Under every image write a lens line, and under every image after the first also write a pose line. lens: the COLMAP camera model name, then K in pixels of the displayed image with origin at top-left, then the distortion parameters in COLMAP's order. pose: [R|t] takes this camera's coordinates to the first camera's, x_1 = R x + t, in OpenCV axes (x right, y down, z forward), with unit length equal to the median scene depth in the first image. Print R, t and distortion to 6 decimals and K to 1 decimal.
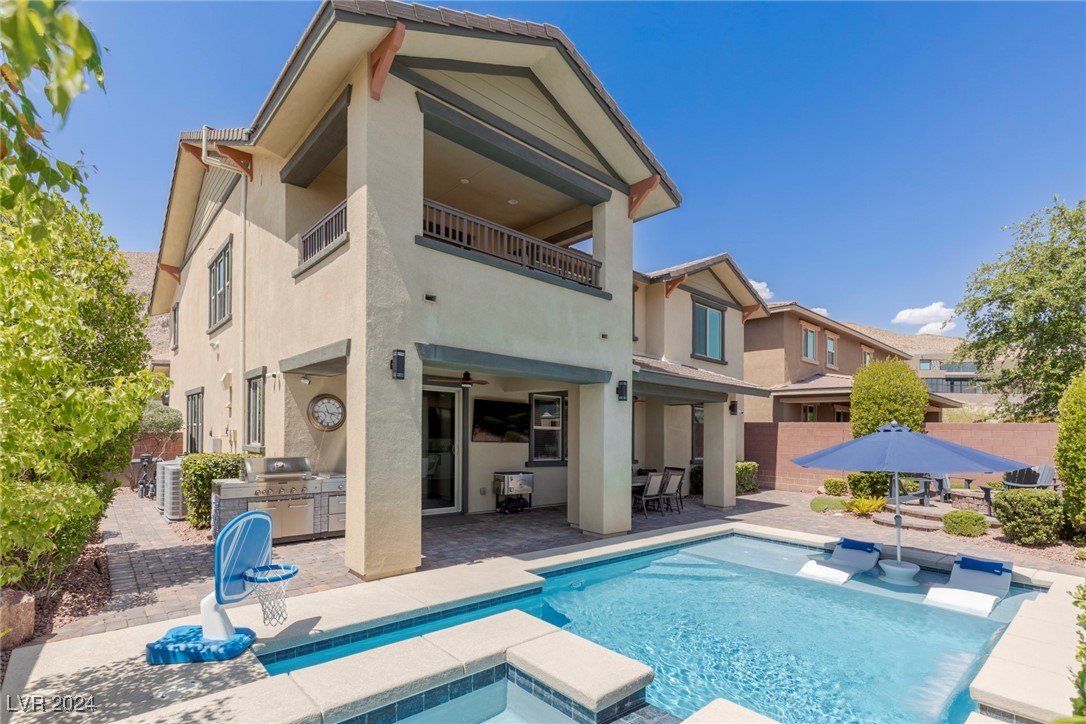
lens RADIAL K [[505.2, 0, 540.7], [0, 505.2, 431.0], [0, 0, 1]] dist [0.004086, 0.000169]
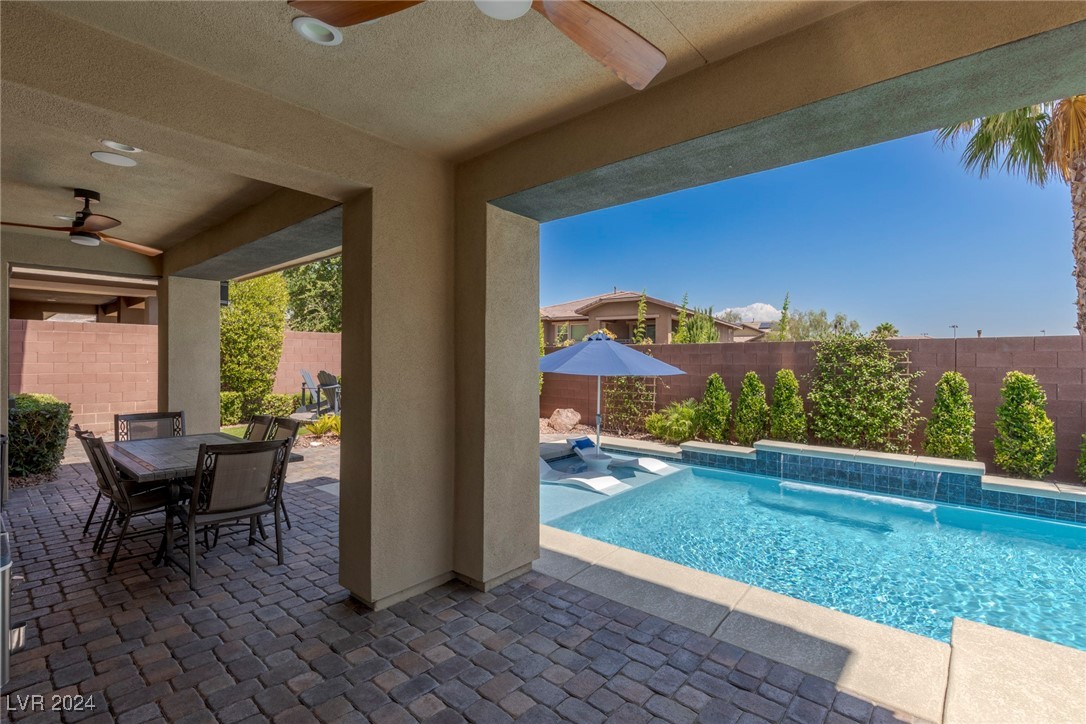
lens RADIAL K [[494.5, 0, 545.3], [0, 494.5, 372.4], [0, 0, 1]] dist [0.010218, 0.000039]
pose [[-0.126403, -0.053069, 0.990558, -0.297817], [-0.009797, 0.998586, 0.052249, 0.013767], [-0.991931, -0.003100, -0.126745, 1.017082]]
